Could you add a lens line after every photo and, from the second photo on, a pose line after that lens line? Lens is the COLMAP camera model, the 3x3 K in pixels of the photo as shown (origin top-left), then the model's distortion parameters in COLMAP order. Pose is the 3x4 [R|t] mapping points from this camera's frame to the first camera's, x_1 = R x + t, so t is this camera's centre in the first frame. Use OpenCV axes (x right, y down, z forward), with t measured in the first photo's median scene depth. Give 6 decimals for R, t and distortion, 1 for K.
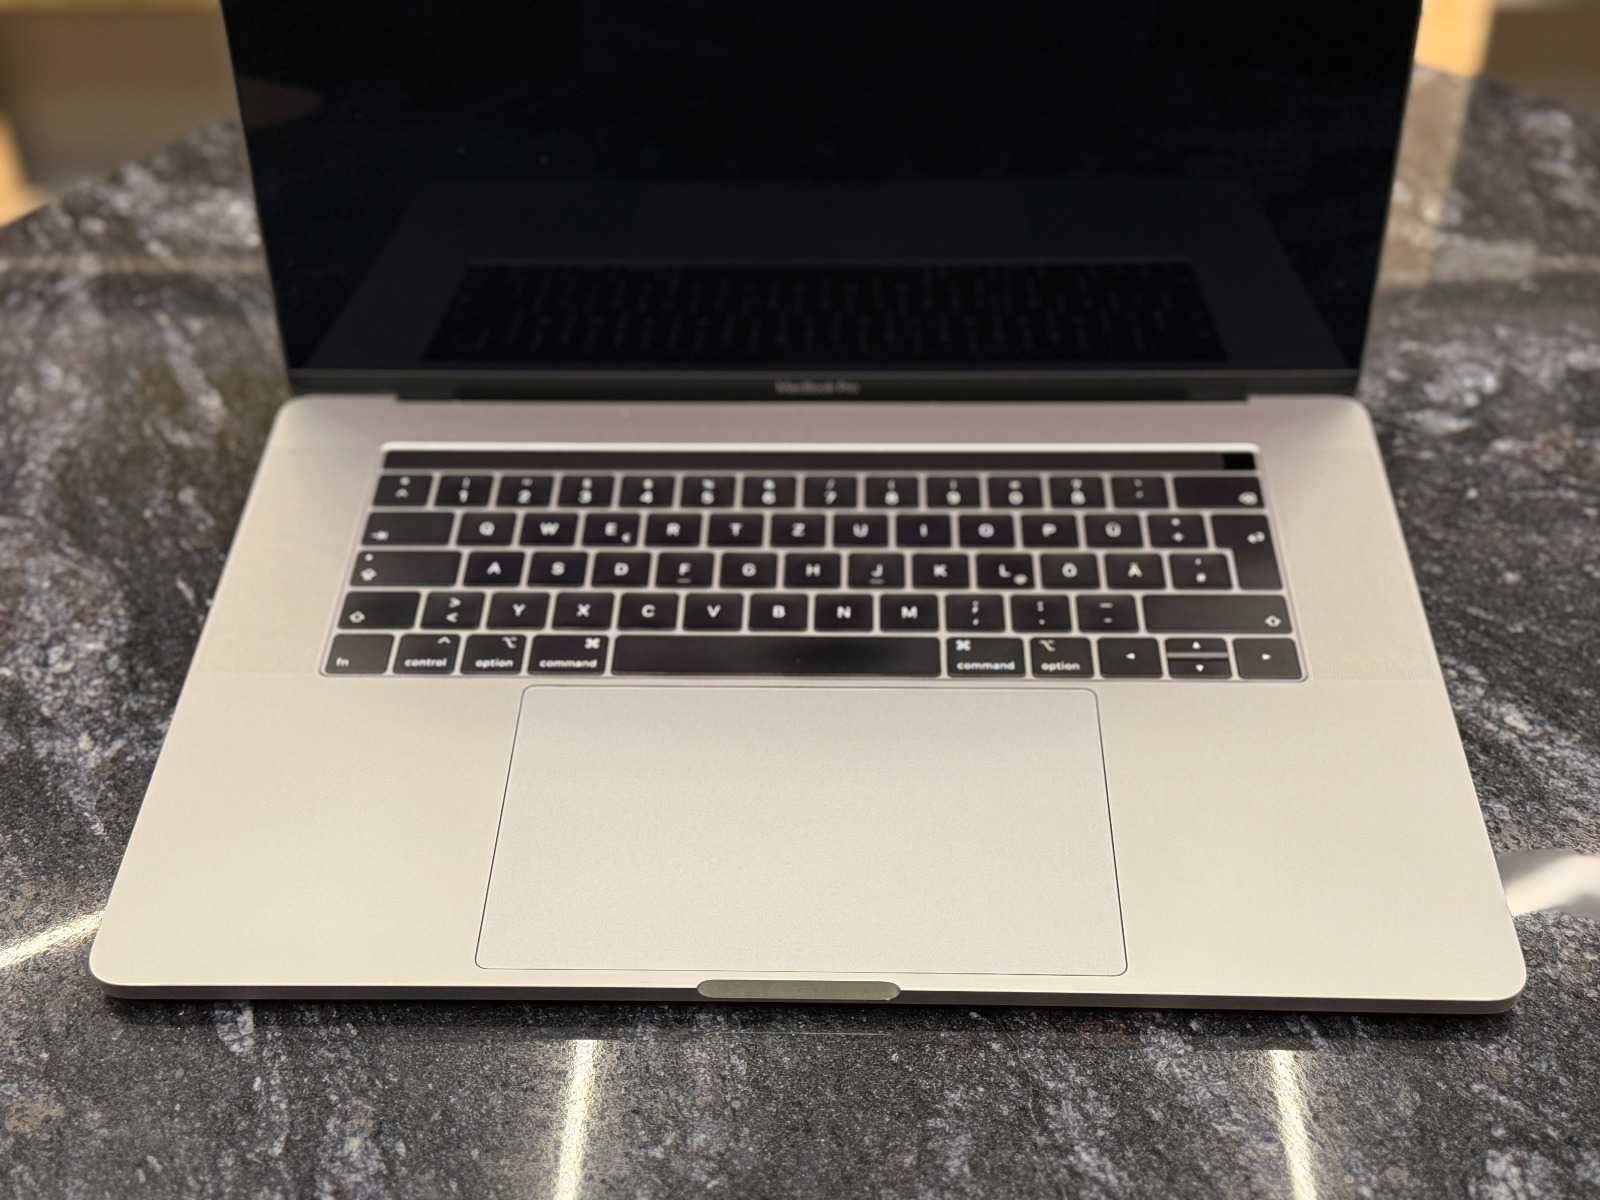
lens RADIAL K [[2096.9, 0, 800.0], [0, 2096.9, 600.0], [0, 0, 1]] dist [0.185673, -0.544368]
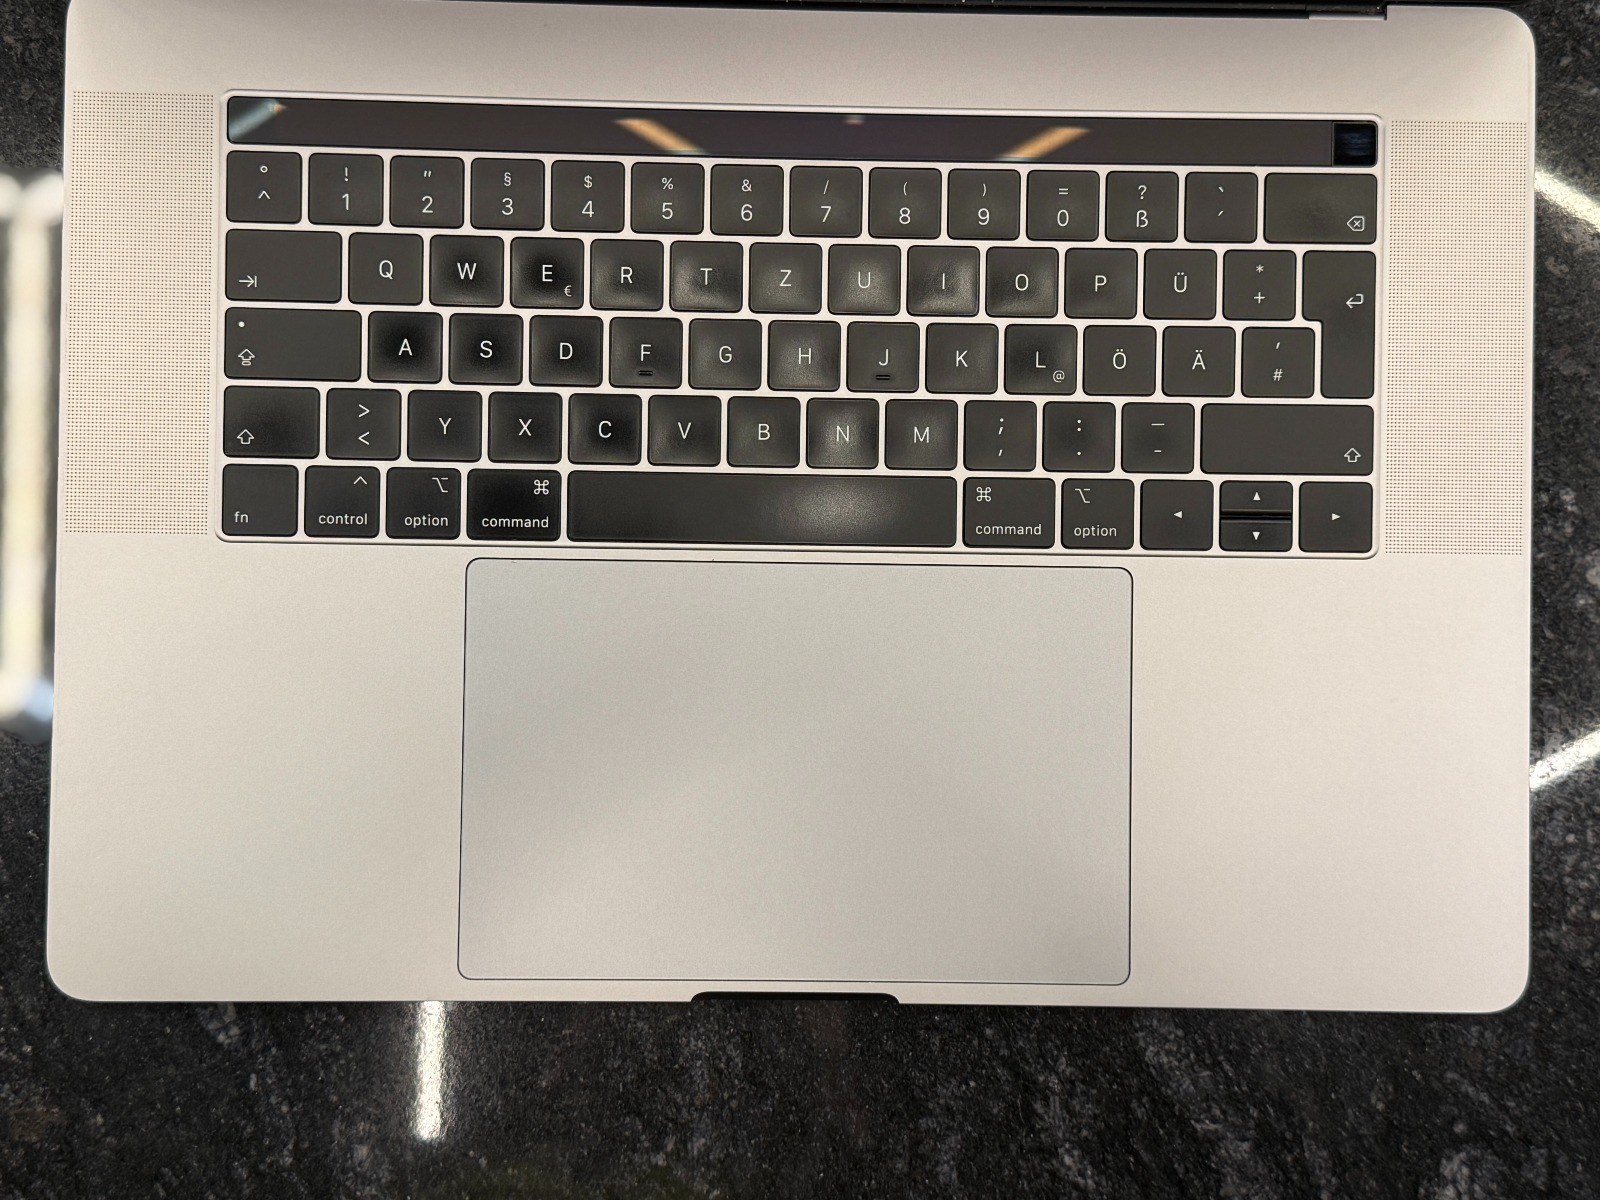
lens RADIAL K [[2096.9, 0, 800.0], [0, 2096.9, 600.0], [0, 0, 1]] dist [0.185673, -0.544368]
pose [[0.998548, -0.011072, 0.052717, -0.049453], [-0.030456, 0.691172, 0.722048, -0.671060], [-0.044431, -0.722605, 0.689832, 0.470352]]
